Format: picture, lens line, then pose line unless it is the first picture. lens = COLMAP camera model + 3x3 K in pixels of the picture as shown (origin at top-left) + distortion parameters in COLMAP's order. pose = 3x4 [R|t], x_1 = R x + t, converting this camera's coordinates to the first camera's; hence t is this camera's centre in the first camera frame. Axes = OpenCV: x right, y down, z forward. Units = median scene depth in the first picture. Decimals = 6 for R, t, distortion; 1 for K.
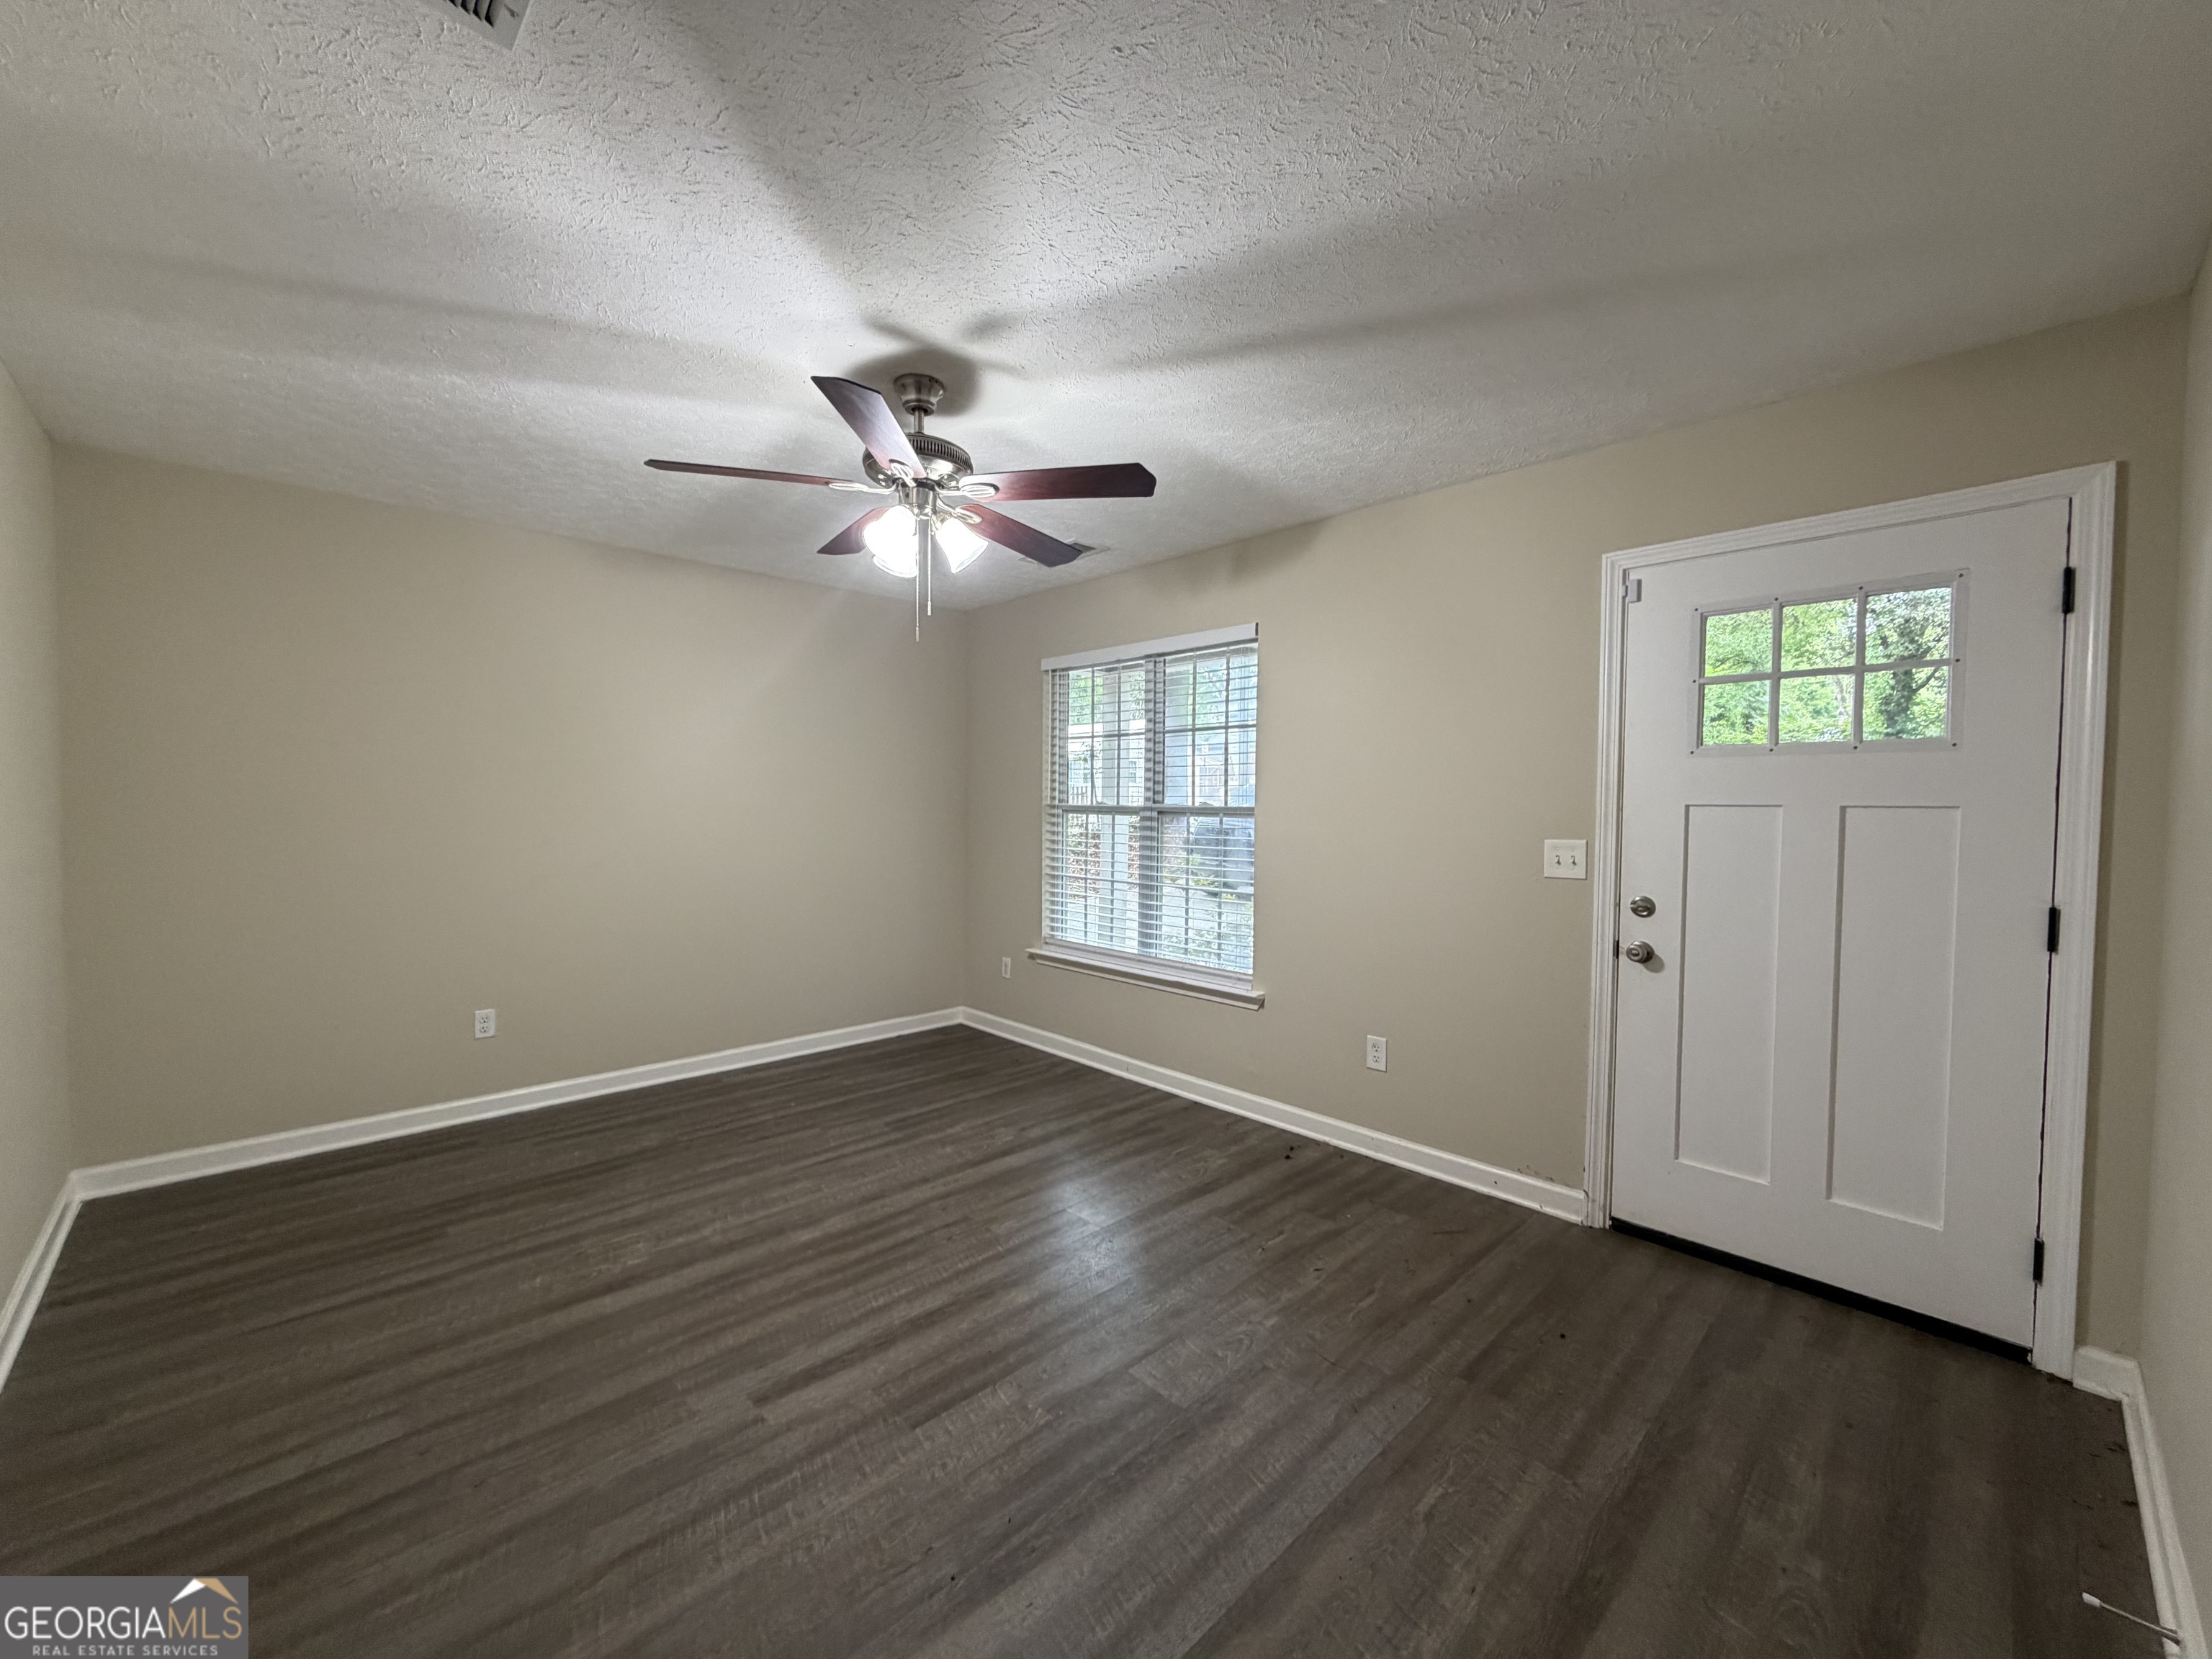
lens RADIAL K [[879.8, 0, 1101.4], [0, 879.8, 835.8], [0, 0, 1]] dist [0.001156, 0.000207]
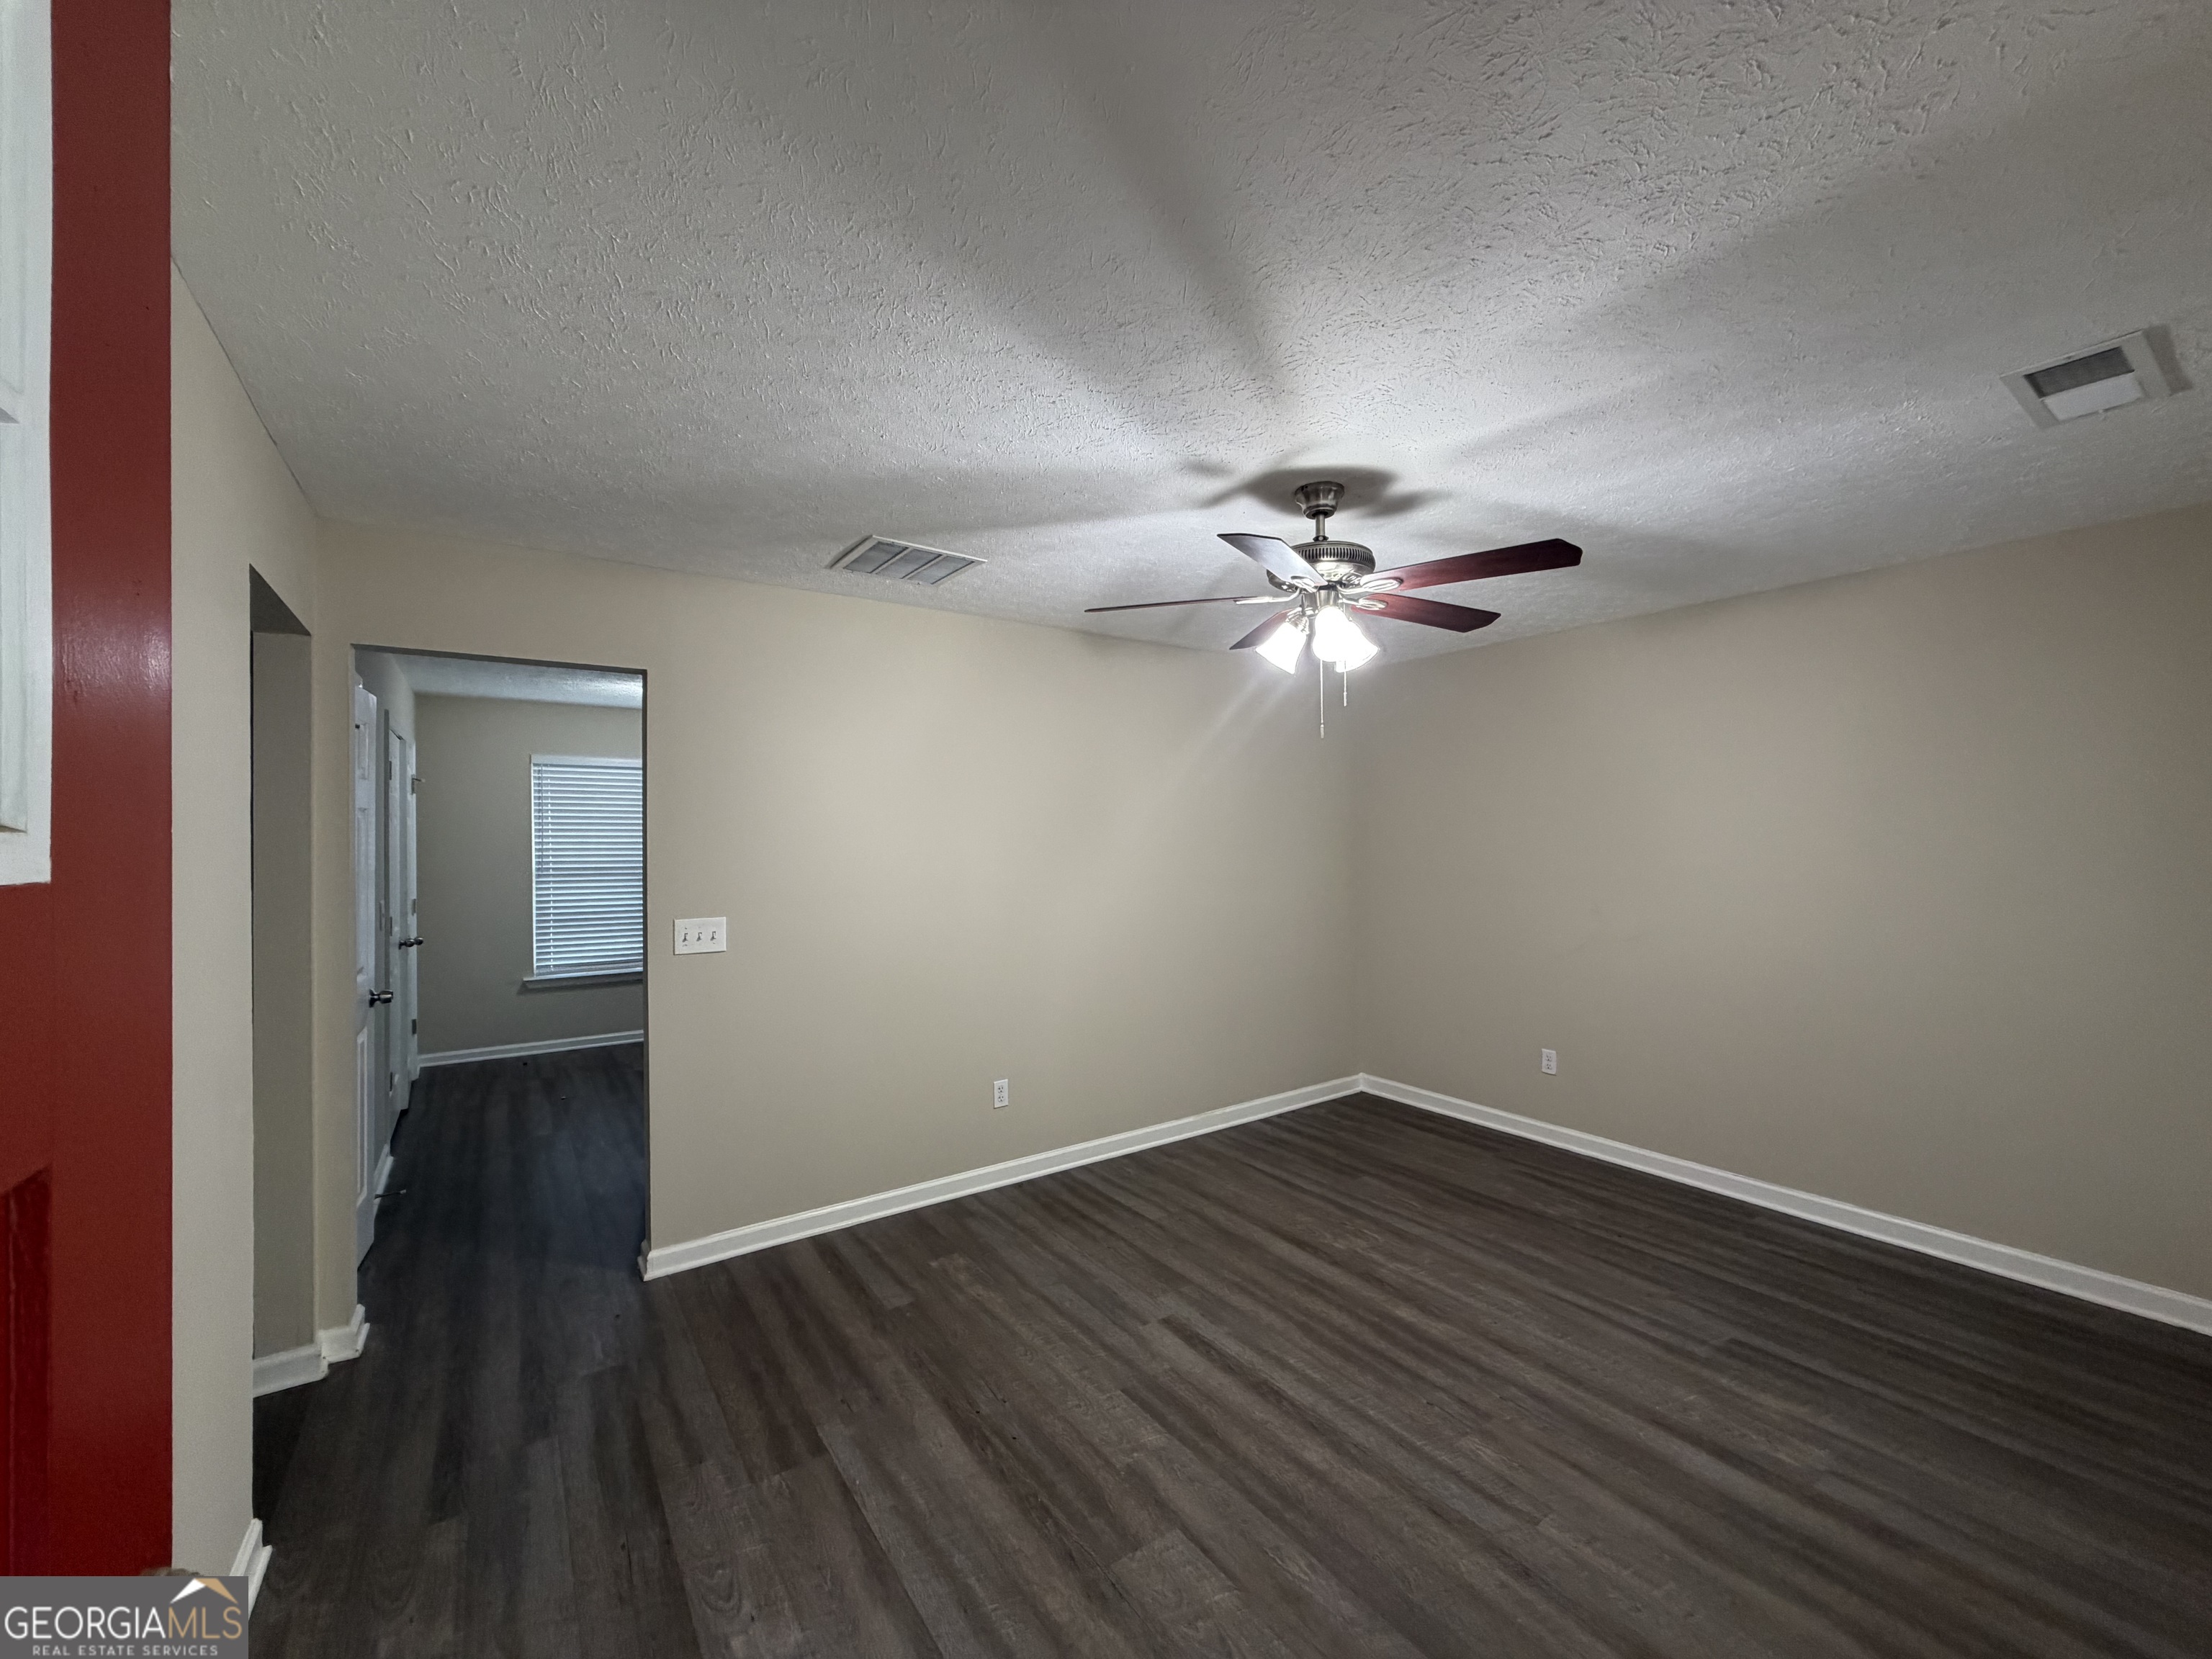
lens RADIAL K [[879.8, 0, 1101.3], [0, 879.8, 830.9], [0, 0, 1]] dist [0.001156, 0.000207]
pose [[-0.160551, -0.013111, -0.986940, 0.711006], [-0.031606, 0.999467, -0.008136, -0.081452], [0.986521, 0.029887, -0.160880, 0.776308]]
